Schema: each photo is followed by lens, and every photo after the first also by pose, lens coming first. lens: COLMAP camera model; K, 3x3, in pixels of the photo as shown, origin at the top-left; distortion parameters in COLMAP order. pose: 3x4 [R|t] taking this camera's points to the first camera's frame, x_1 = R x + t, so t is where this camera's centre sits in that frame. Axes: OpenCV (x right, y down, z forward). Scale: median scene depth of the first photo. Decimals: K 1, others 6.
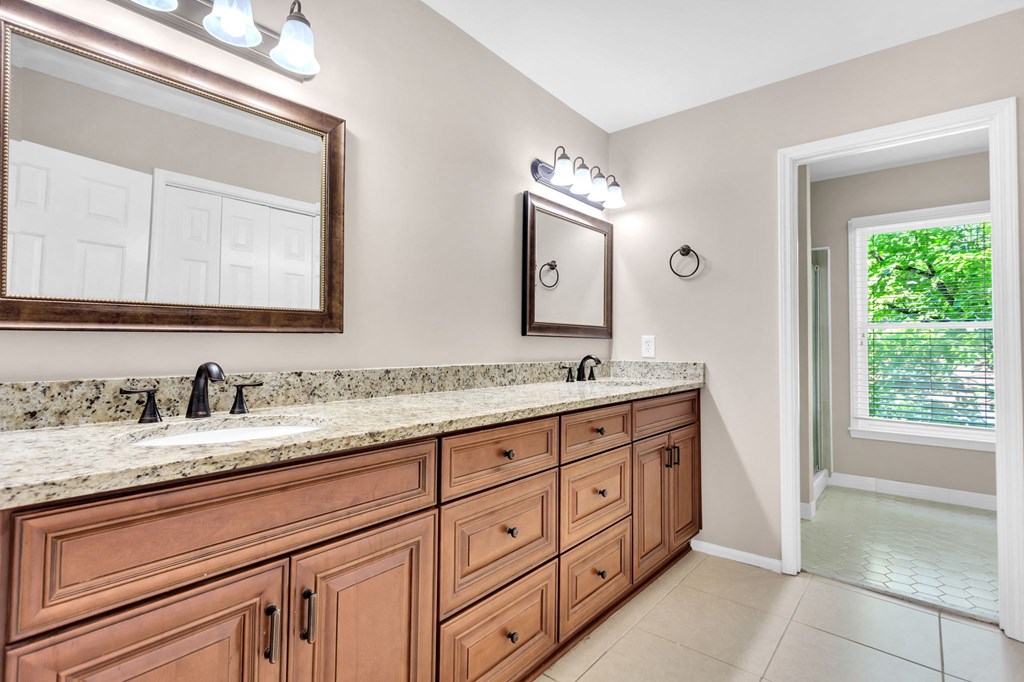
lens RADIAL K [[490.9, 0, 507.7], [0, 490.9, 330.8], [0, 0, 1]] dist [0.001476, 0.000305]
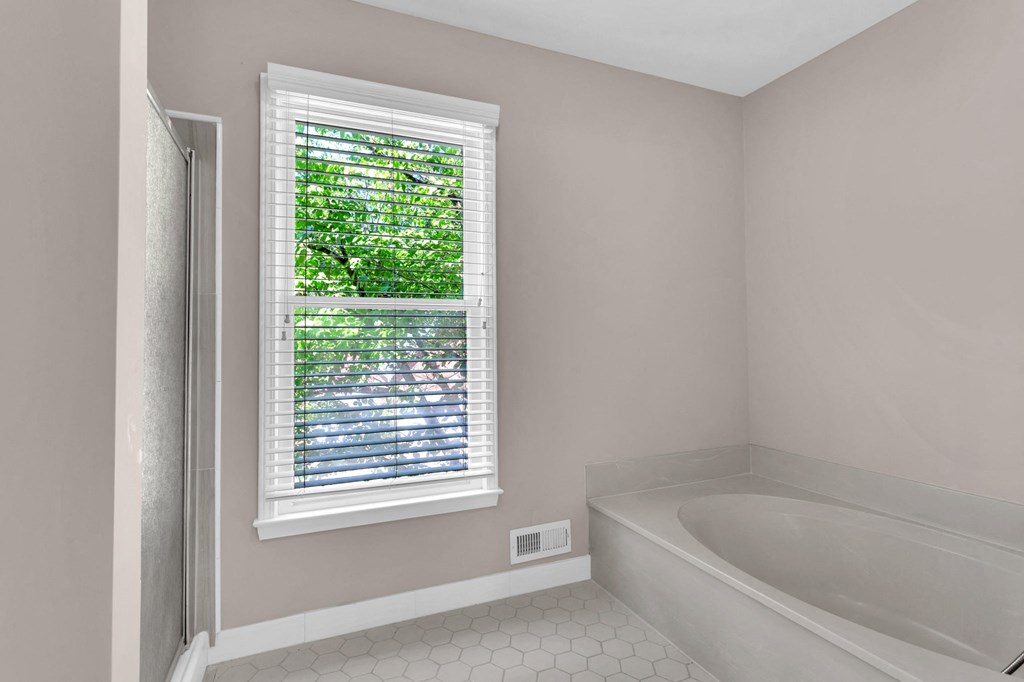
lens RADIAL K [[490.9, 0, 507.7], [0, 490.9, 330.8], [0, 0, 1]] dist [0.001476, 0.000305]
pose [[0.468909, 0.006649, 0.883221, 0.402560], [-0.014571, 0.999894, 0.000209, 0.017256], [-0.883126, -0.012968, 0.468957, 0.584527]]
